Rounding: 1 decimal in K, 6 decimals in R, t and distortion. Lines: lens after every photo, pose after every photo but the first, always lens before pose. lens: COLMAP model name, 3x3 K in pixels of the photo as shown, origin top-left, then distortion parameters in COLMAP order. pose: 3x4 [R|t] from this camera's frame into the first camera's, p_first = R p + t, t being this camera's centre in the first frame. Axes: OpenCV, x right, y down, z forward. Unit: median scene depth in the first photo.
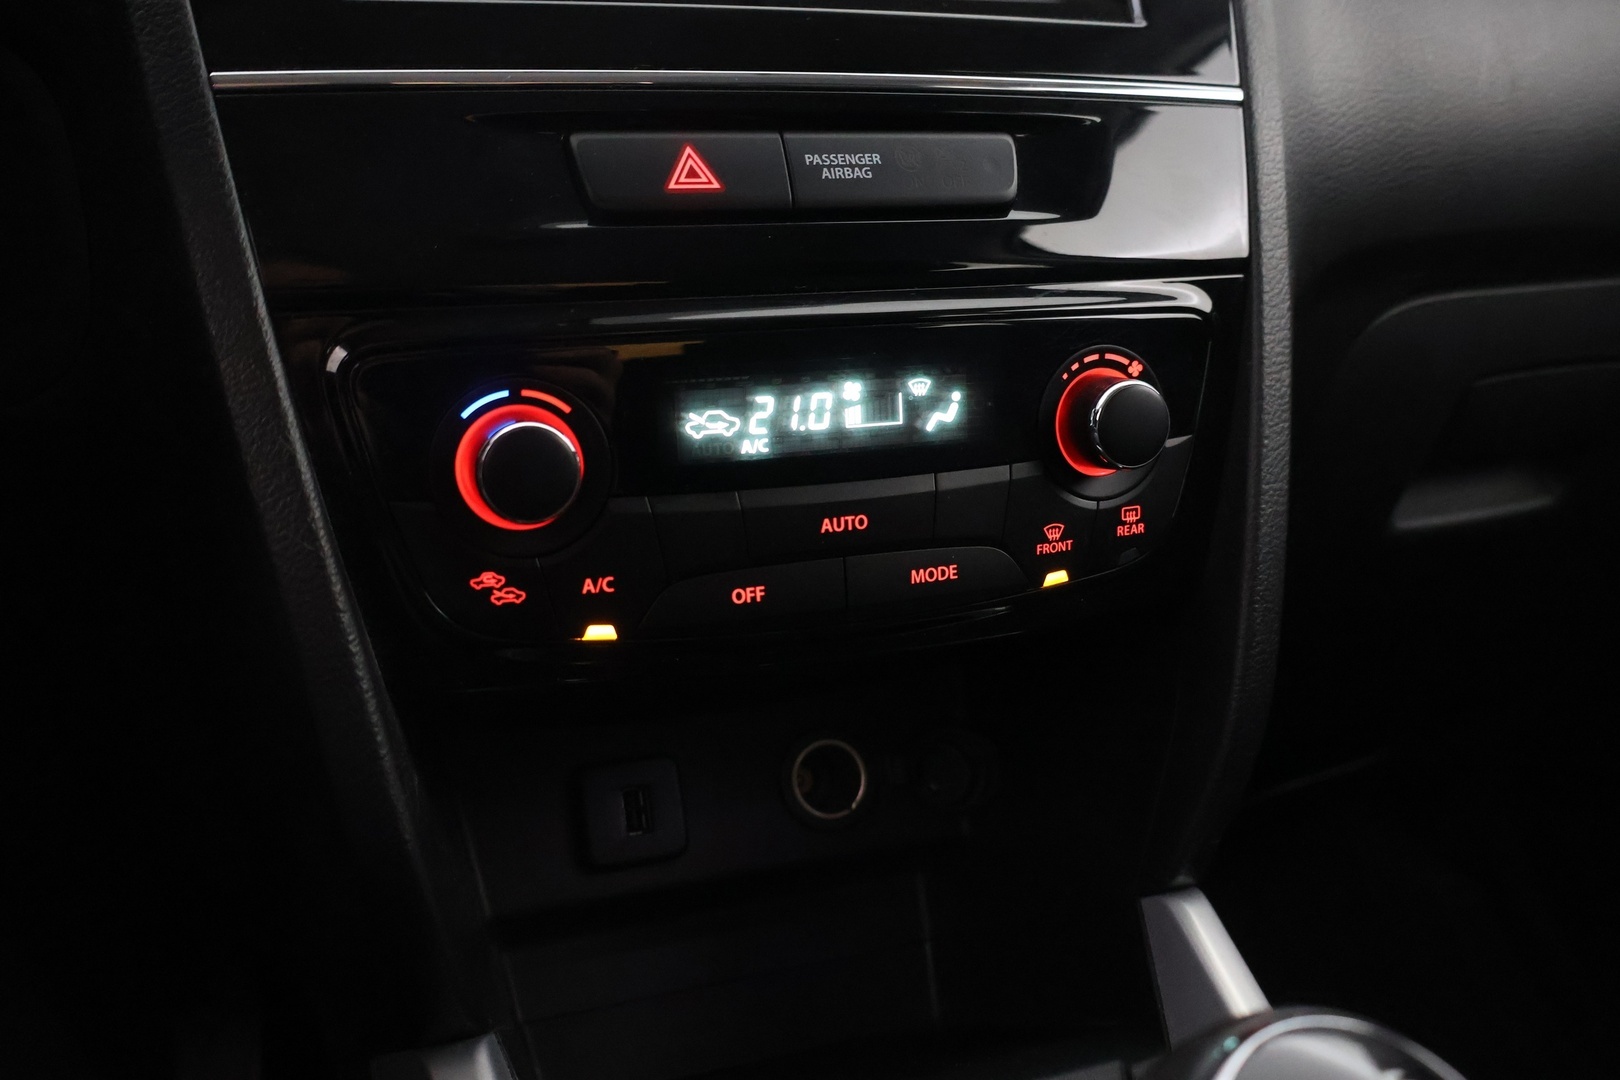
lens RADIAL K [[1352.4, 0, 804.5], [0, 1352.4, 540.1], [0, 0, 1]] dist [-0.001573, -0.003064]
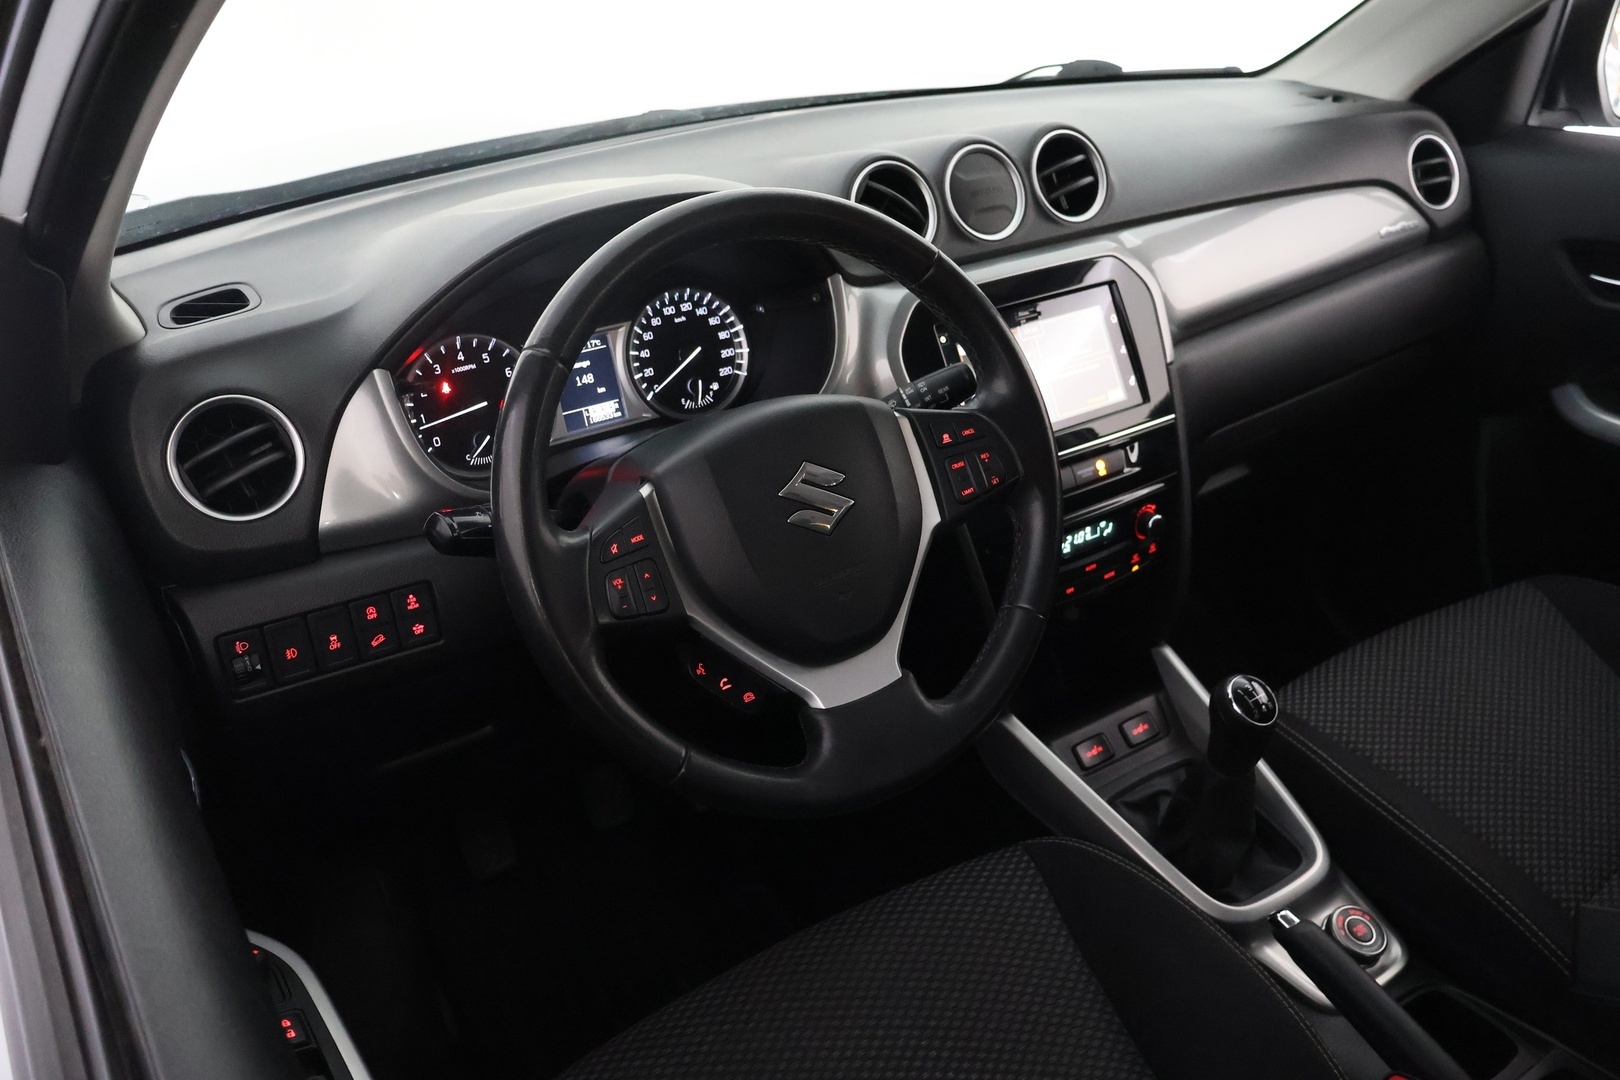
lens RADIAL K [[1352.4, 0, 809.7], [0, 1352.4, 539.6], [0, 0, 1]] dist [-0.001573, -0.003064]
pose [[0.974100, -0.117794, 0.193012, -1.356874], [0.073709, 0.972383, 0.221445, -0.916883], [-0.213766, -0.201482, 0.955881, -2.253219]]
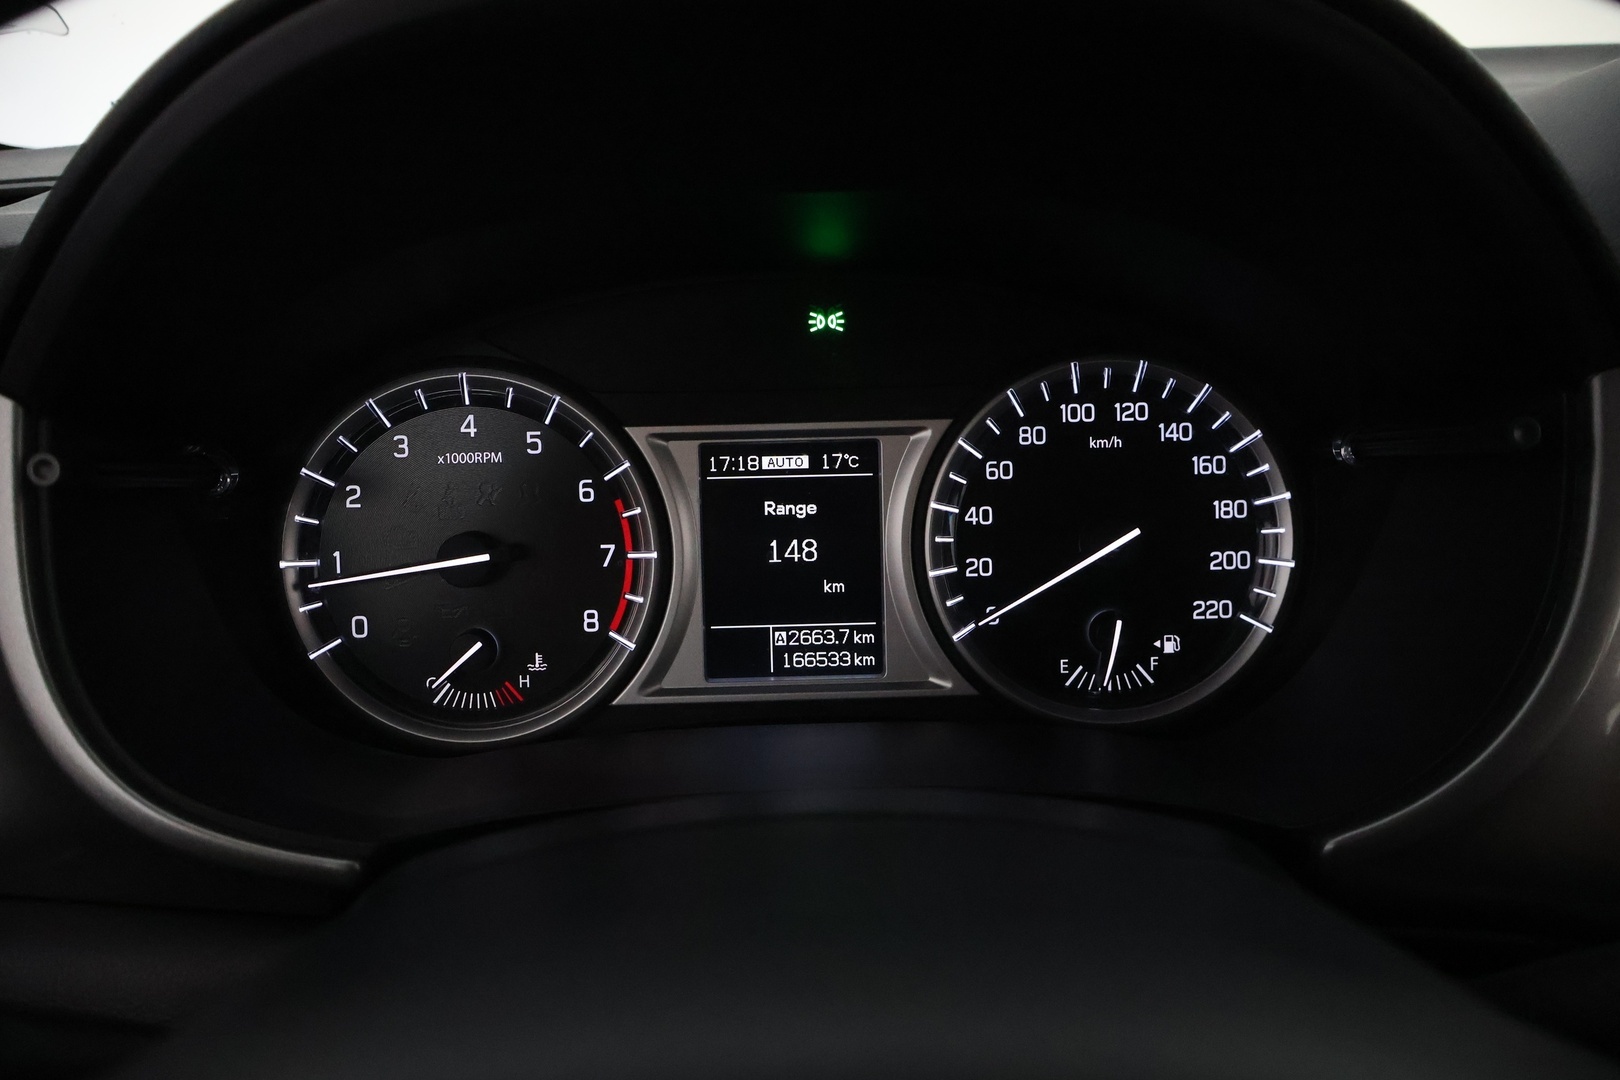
lens RADIAL K [[1352.4, 0, 810.2], [0, 1352.4, 544.4], [0, 0, 1]] dist [-0.001573, -0.003064]
pose [[0.945330, 0.114650, -0.305298, -0.831678], [-0.079654, 0.988985, 0.124755, -0.768544], [0.316238, -0.093617, 0.944049, -0.098575]]
